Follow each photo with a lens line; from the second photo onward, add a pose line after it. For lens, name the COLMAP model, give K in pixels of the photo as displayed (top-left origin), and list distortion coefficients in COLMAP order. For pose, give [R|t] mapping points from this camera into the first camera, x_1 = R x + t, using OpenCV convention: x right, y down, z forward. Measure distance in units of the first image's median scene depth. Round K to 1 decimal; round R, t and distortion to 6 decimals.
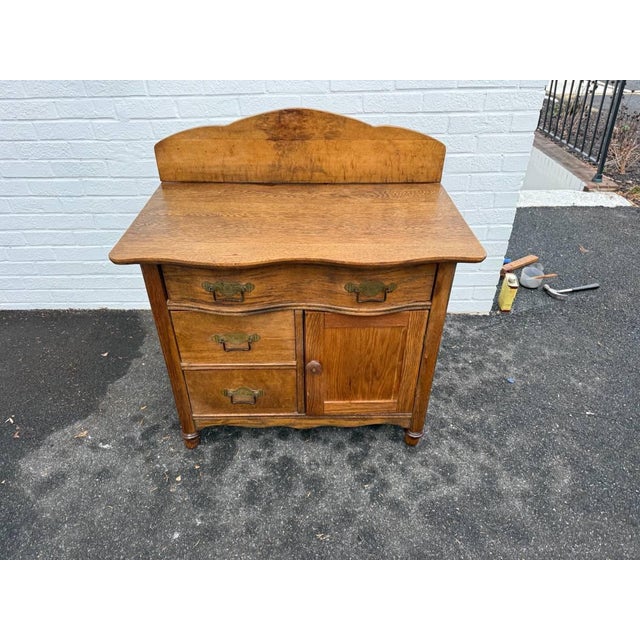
lens RADIAL K [[456.8, 0, 315.1], [0, 456.8, 317.0], [0, 0, 1]] dist [-0.002558, -0.017252]
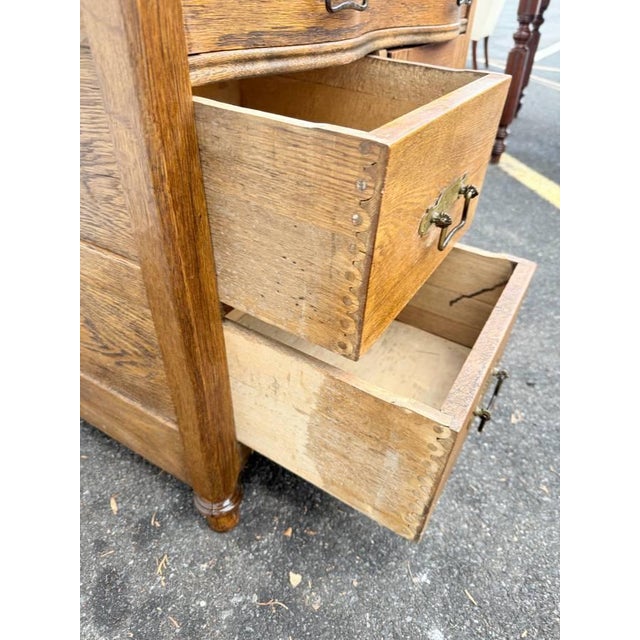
lens RADIAL K [[456.8, 0, 319.6], [0, 456.8, 323.4], [0, 0, 1]] dist [-0.002558, -0.017252]
pose [[0.519293, -0.504379, 0.689882, -0.450787], [0.480330, 0.839946, 0.252535, 0.061953], [-0.706836, 0.200231, 0.678446, 0.645830]]
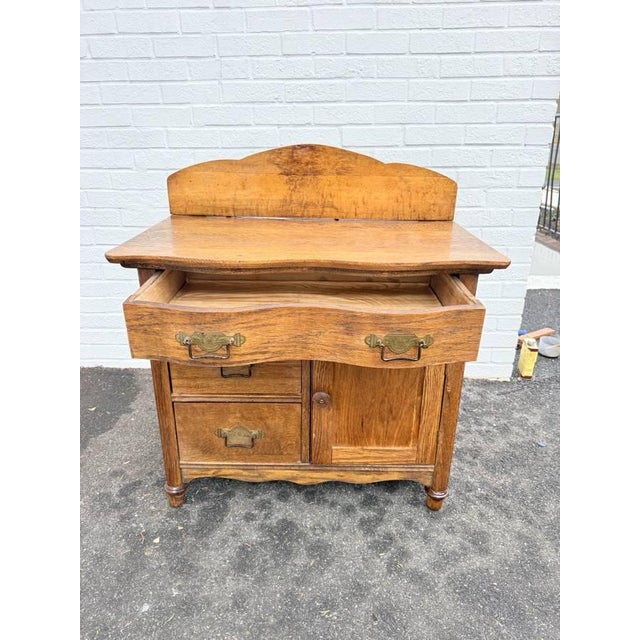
lens RADIAL K [[456.8, 0, 318.7], [0, 456.8, 317.6], [0, 0, 1]] dist [-0.002558, -0.017252]
pose [[0.999772, 0.018963, -0.009826, -0.002061], [-0.020784, 0.969716, -0.243350, 0.153186], [0.004913, 0.243499, 0.969889, 0.092515]]
